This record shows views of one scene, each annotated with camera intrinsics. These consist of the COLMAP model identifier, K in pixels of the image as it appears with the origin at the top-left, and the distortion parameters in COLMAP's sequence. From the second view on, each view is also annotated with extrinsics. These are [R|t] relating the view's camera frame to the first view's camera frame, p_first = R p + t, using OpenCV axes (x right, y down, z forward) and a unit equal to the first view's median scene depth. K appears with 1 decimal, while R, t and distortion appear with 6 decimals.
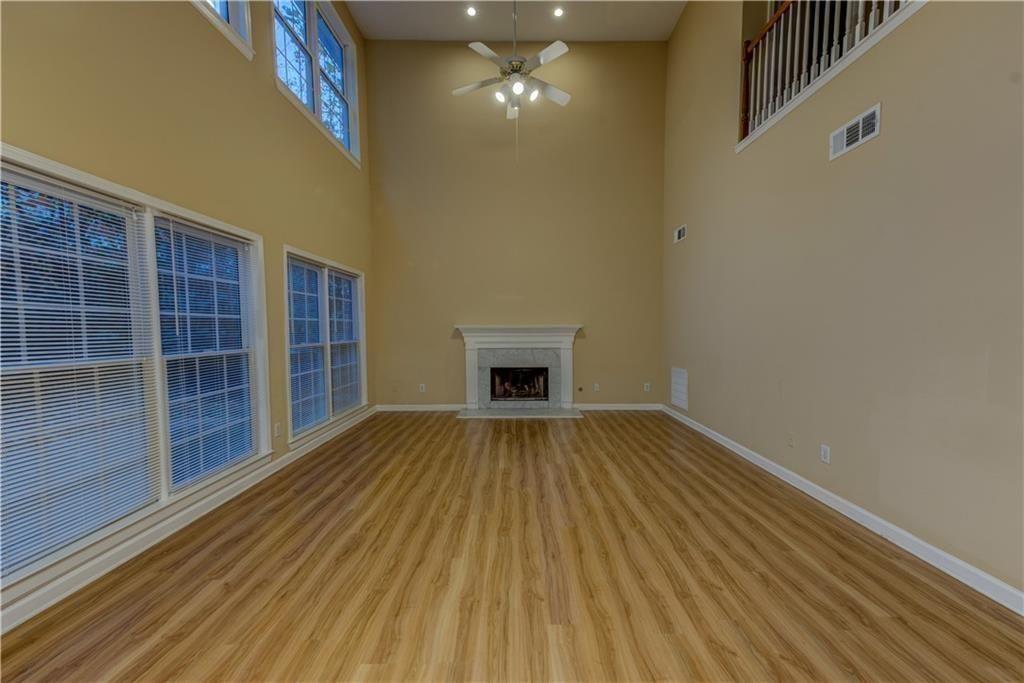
lens RADIAL K [[403.7, 0, 508.4], [0, 403.7, 353.9], [0, 0, 1]] dist [0.021733, -0.000078]
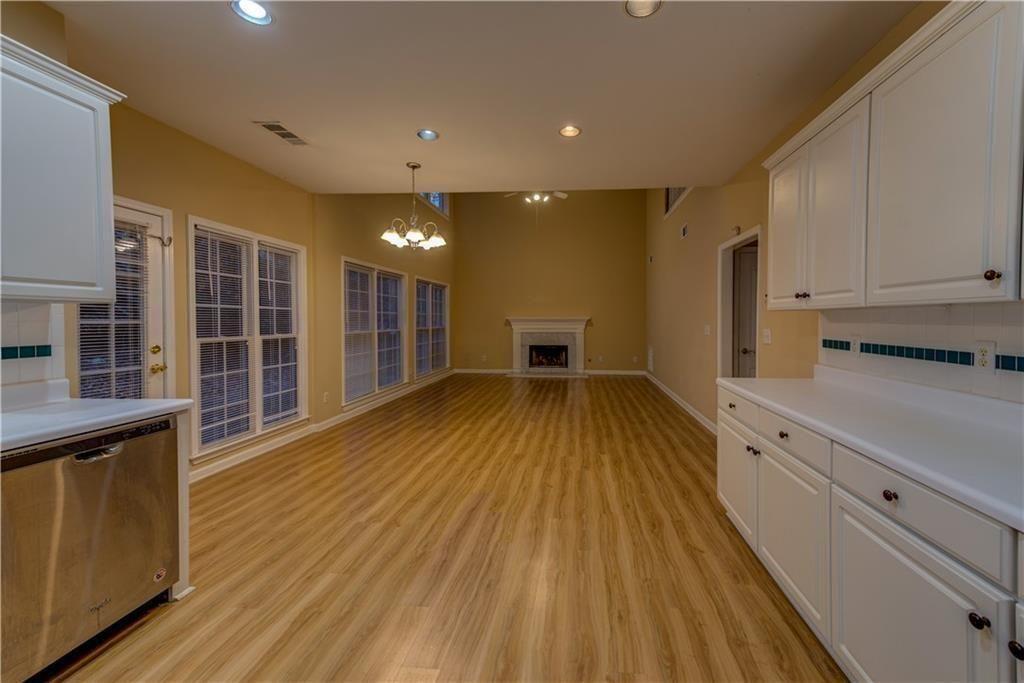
lens RADIAL K [[411.2, 0, 550.8], [0, 411.2, 323.1], [0, 0, 1]] dist [0.024579, -0.000067]
pose [[0.999025, 0.005316, -0.043822, 0.105079], [-0.007662, 0.998536, -0.053547, 0.033708], [0.043473, 0.053831, 0.997603, -0.543727]]
